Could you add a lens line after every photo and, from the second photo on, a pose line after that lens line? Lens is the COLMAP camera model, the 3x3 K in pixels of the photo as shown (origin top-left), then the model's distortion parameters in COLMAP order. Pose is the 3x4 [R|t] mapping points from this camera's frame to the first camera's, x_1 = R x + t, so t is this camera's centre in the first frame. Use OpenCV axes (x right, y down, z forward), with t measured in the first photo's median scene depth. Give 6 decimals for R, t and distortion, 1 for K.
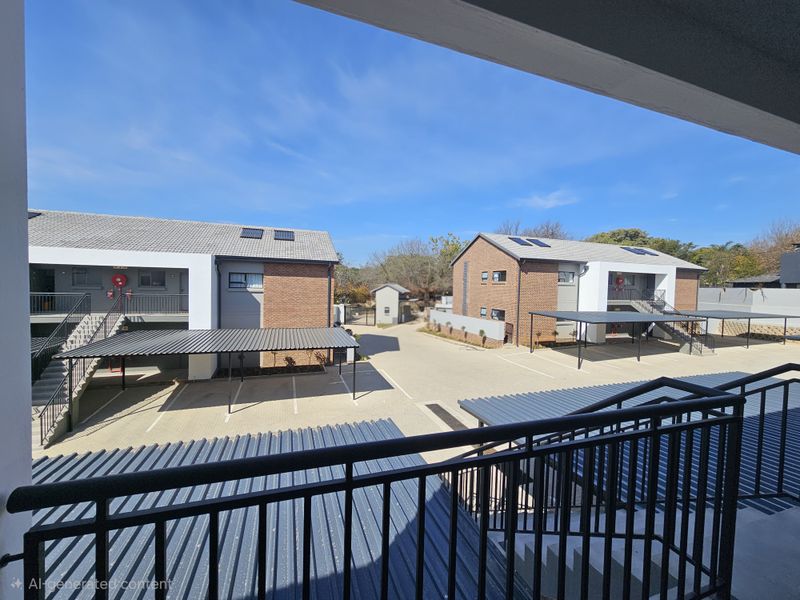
lens RADIAL K [[327.0, 0, 400.4], [0, 327.0, 297.6], [0, 0, 1]] dist [-0.001591, -0.000139]
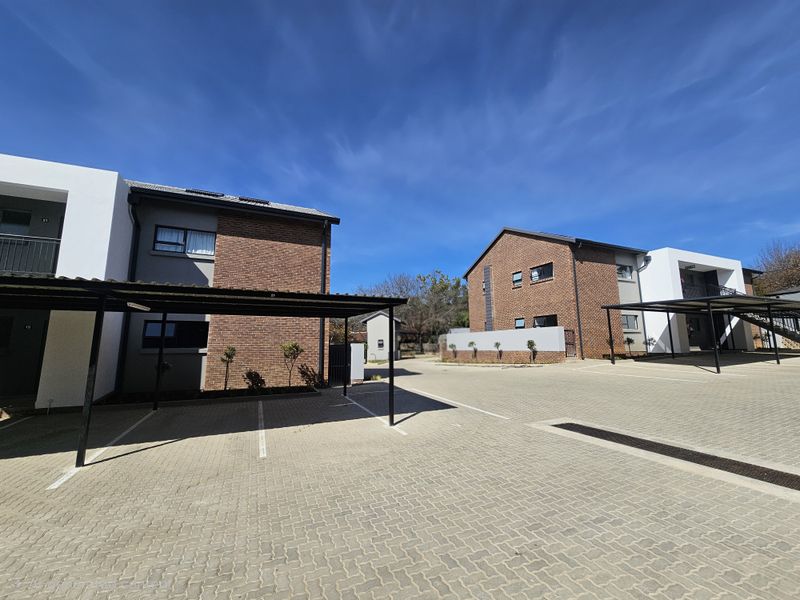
lens RADIAL K [[327.0, 0, 400.6], [0, 327.0, 297.2], [0, 0, 1]] dist [-0.001591, -0.000139]
pose [[0.996672, -0.018751, 0.079325, -0.096969], [0.032596, 0.983666, -0.177025, 0.127603], [-0.074710, 0.179021, 0.981004, 0.302819]]
